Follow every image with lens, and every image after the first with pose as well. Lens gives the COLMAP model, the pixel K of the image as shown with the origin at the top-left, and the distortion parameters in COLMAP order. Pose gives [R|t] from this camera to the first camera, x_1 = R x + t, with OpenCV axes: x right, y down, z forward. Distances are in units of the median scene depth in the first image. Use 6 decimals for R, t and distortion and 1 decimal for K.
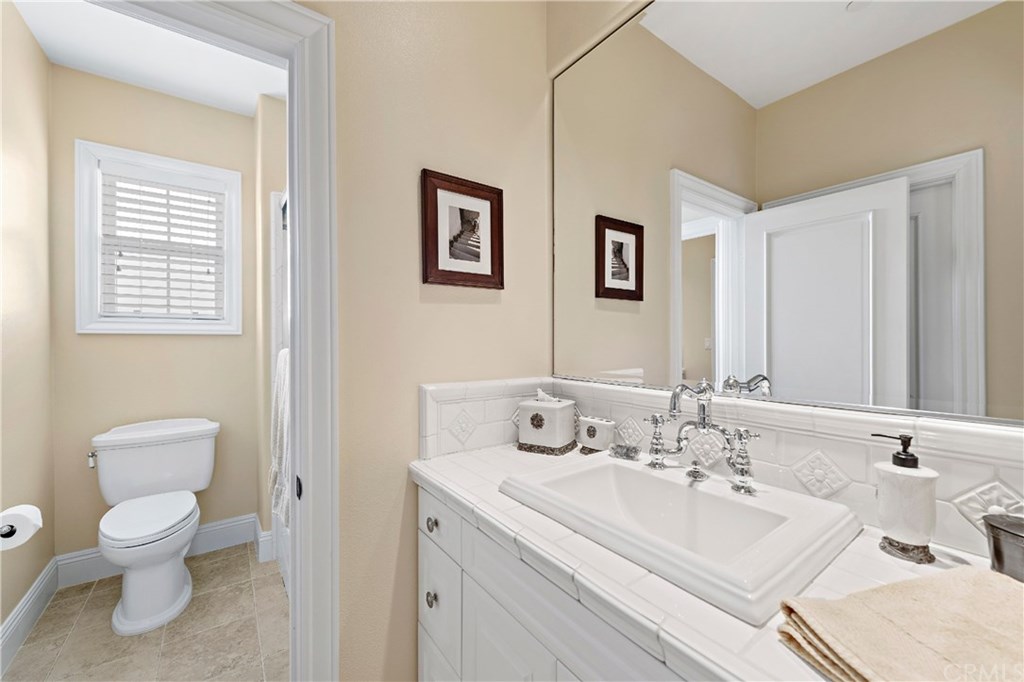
lens RADIAL K [[401.5, 0, 507.2], [0, 401.5, 340.1], [0, 0, 1]] dist [0.012228, -0.003091]
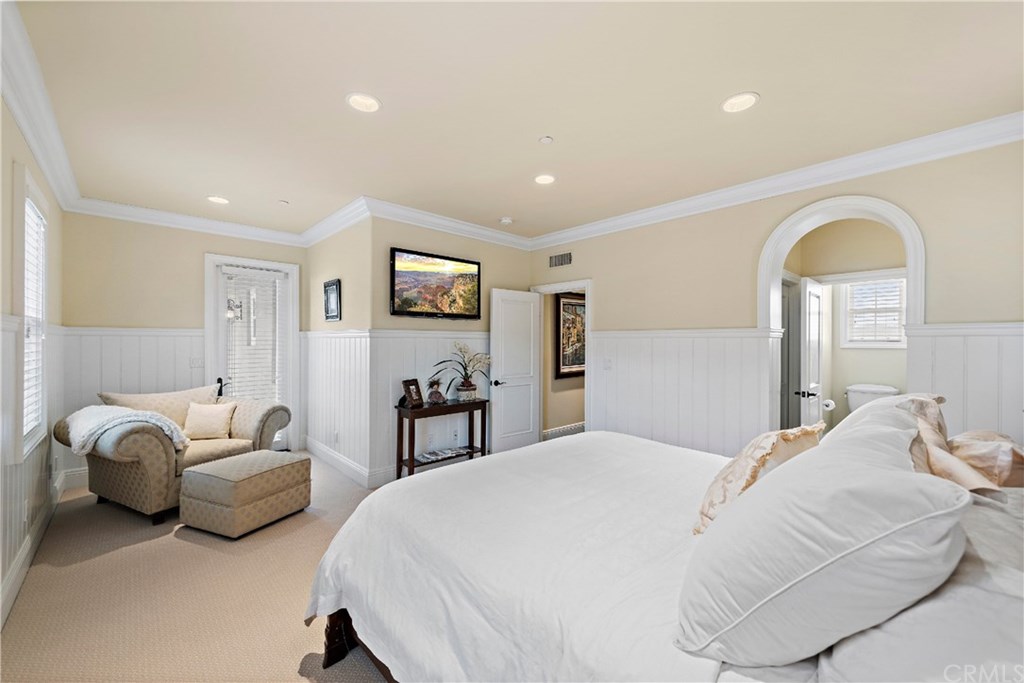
lens RADIAL K [[401.5, 0, 514.7], [0, 401.5, 345.1], [0, 0, 1]] dist [0.012228, -0.003091]
pose [[0.144946, -0.001613, -0.989438, 0.708601], [-0.008095, 0.999963, -0.002816, -0.005346], [0.989407, 0.008418, 0.144927, -0.846680]]
